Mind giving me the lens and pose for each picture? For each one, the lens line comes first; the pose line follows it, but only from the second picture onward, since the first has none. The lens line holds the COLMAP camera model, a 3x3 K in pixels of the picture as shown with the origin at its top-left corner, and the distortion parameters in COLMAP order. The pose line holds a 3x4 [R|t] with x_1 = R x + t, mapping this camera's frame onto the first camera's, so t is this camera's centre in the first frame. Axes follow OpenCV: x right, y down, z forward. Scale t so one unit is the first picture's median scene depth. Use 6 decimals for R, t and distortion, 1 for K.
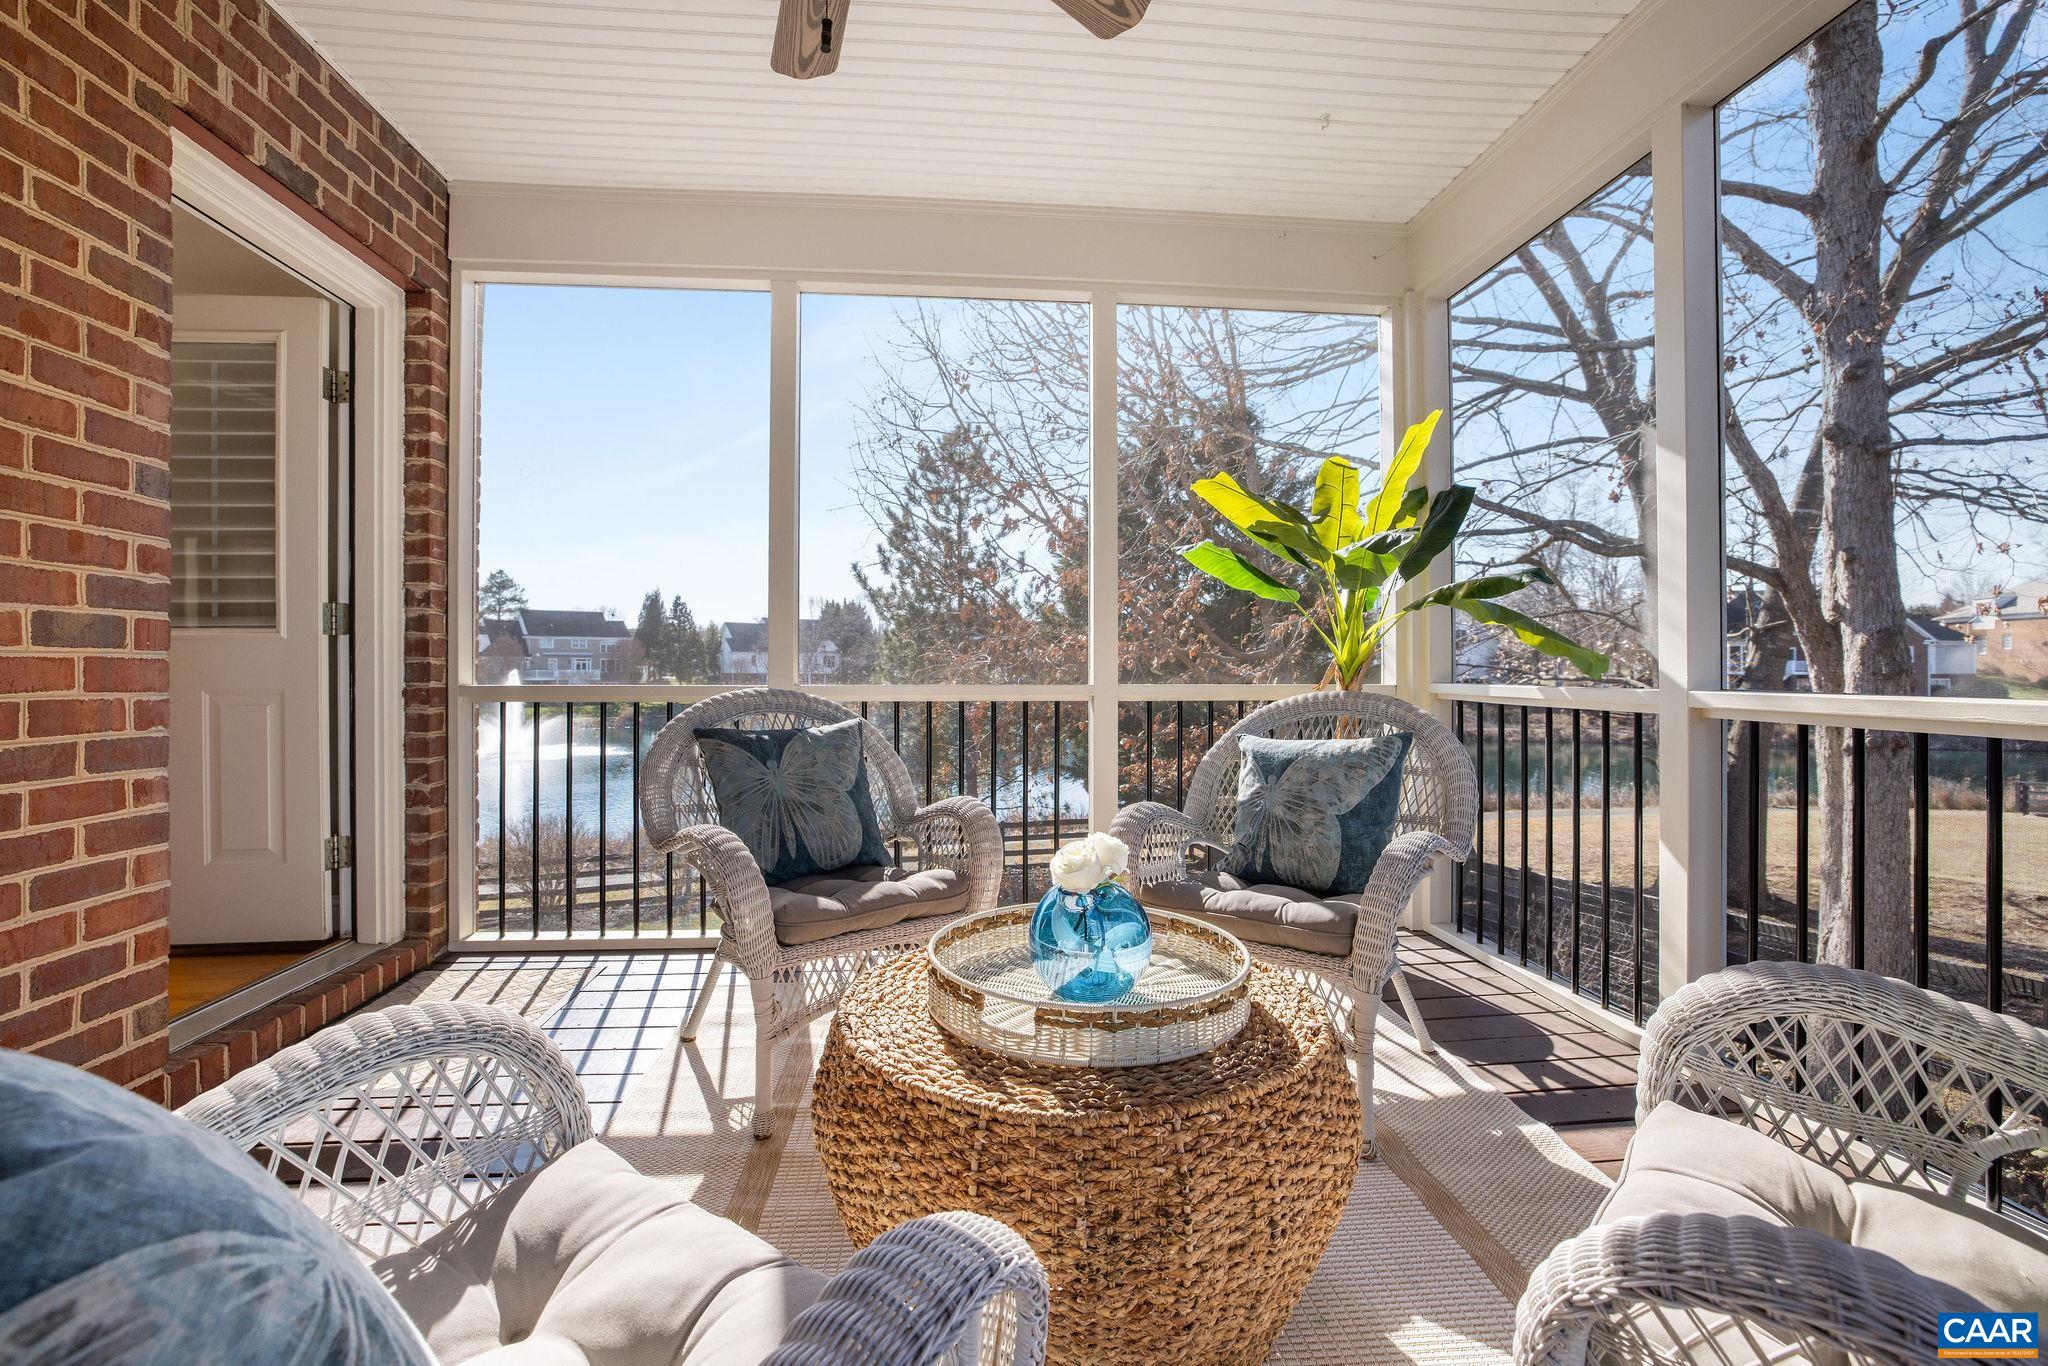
lens RADIAL K [[879.2, 0, 1018.5], [0, 879.2, 682.2], [0, 0, 1]] dist [-0.012827, 0.000835]
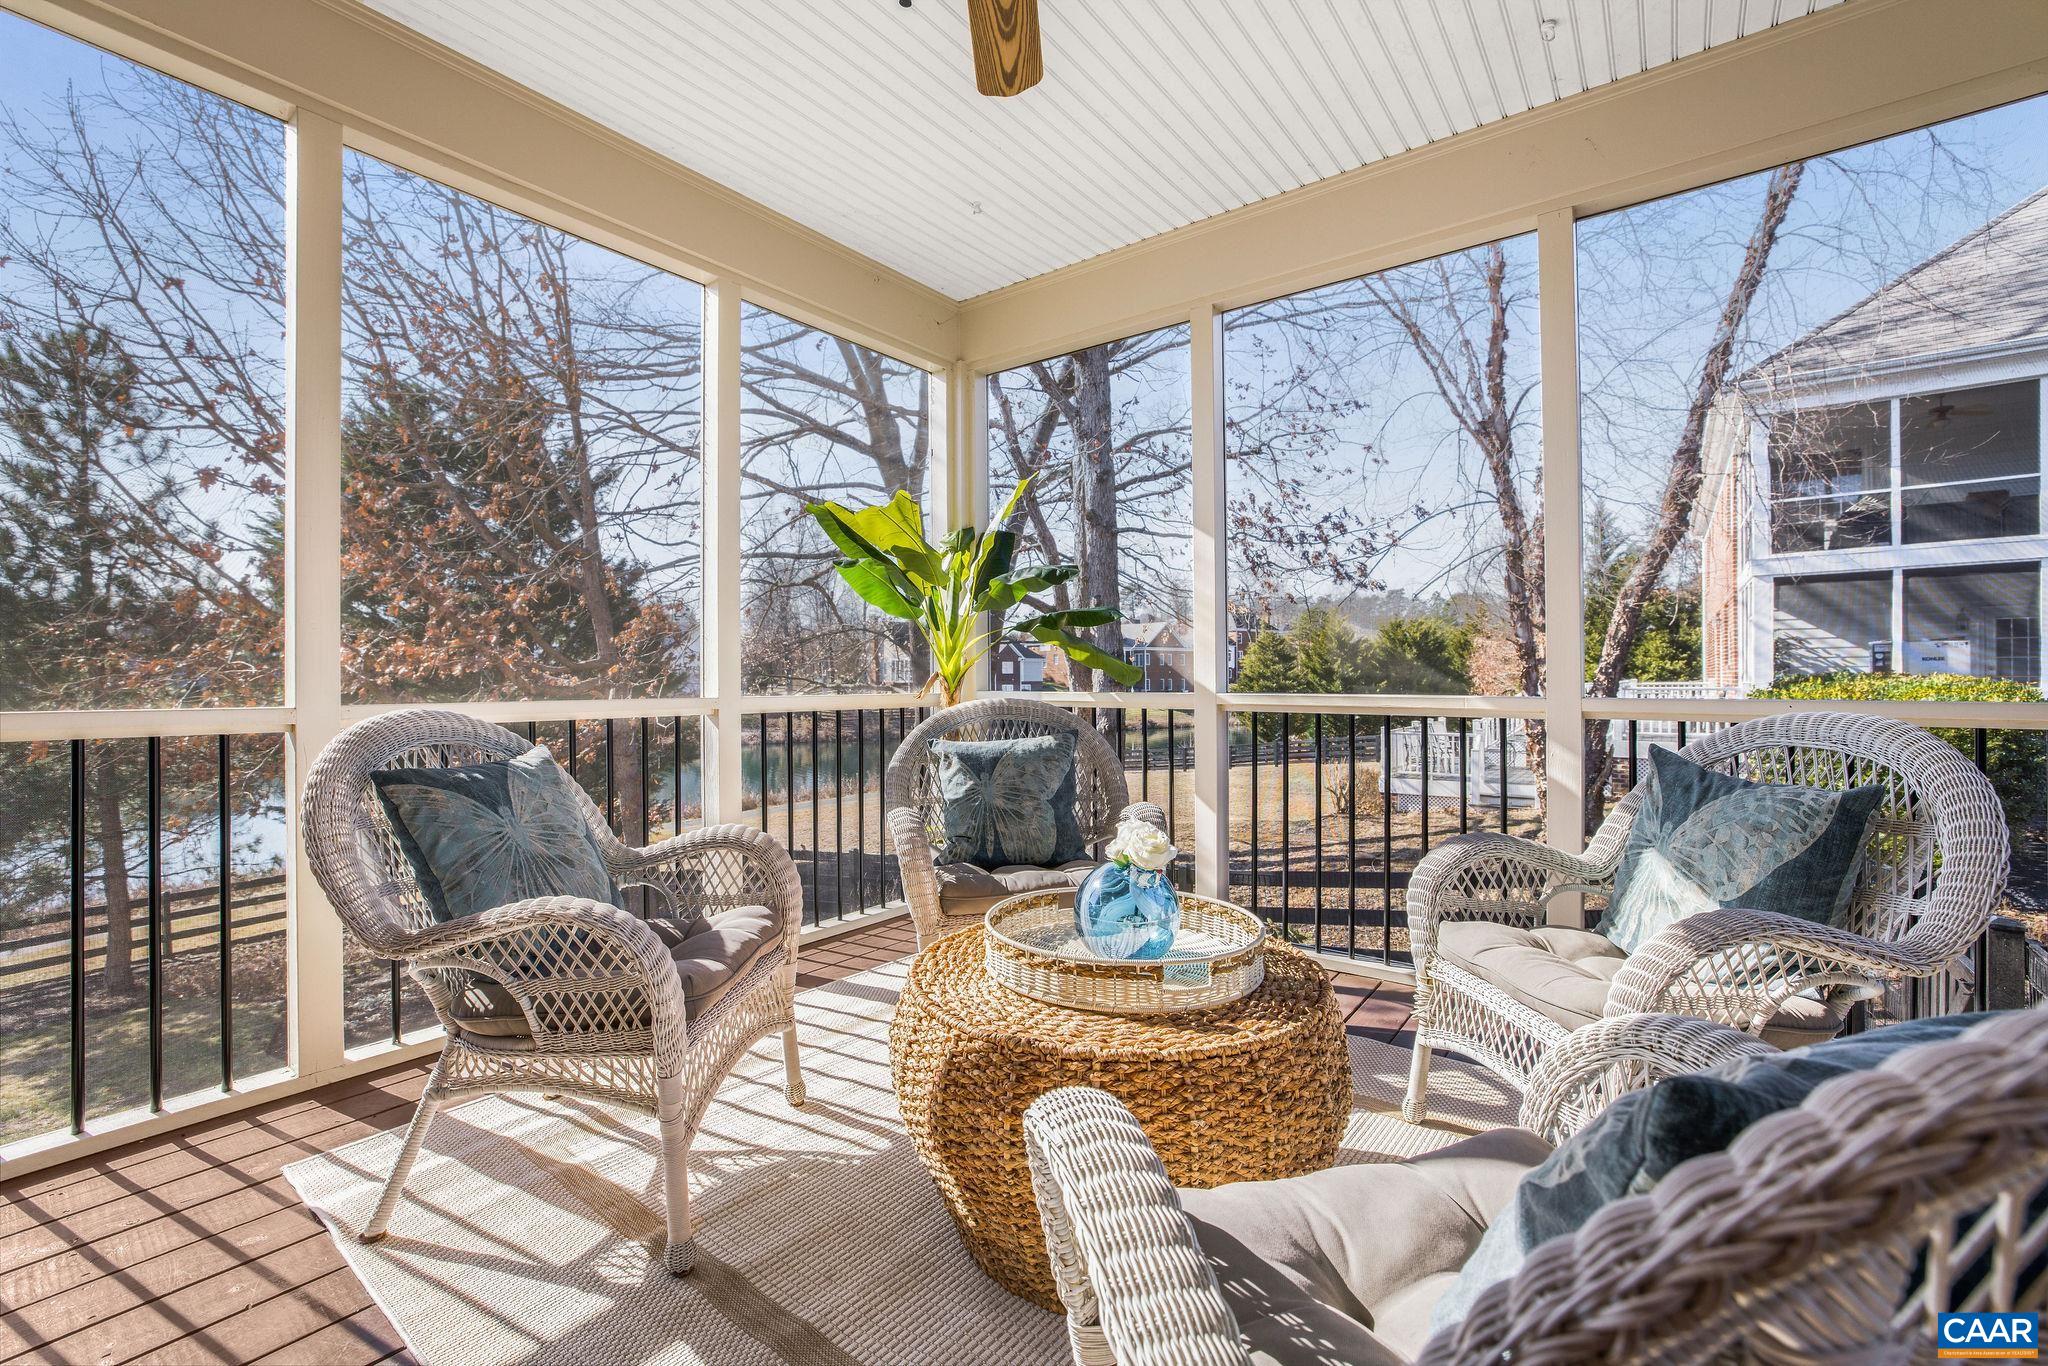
lens RADIAL K [[879.2, 0, 1024.2], [0, 879.2, 684.2], [0, 0, 1]] dist [-0.012827, 0.000835]
pose [[0.686818, -0.007047, 0.726795, -0.390649], [0.013692, 0.999901, -0.003244, -0.003435], [-0.726701, 0.012179, 0.686846, 0.136153]]
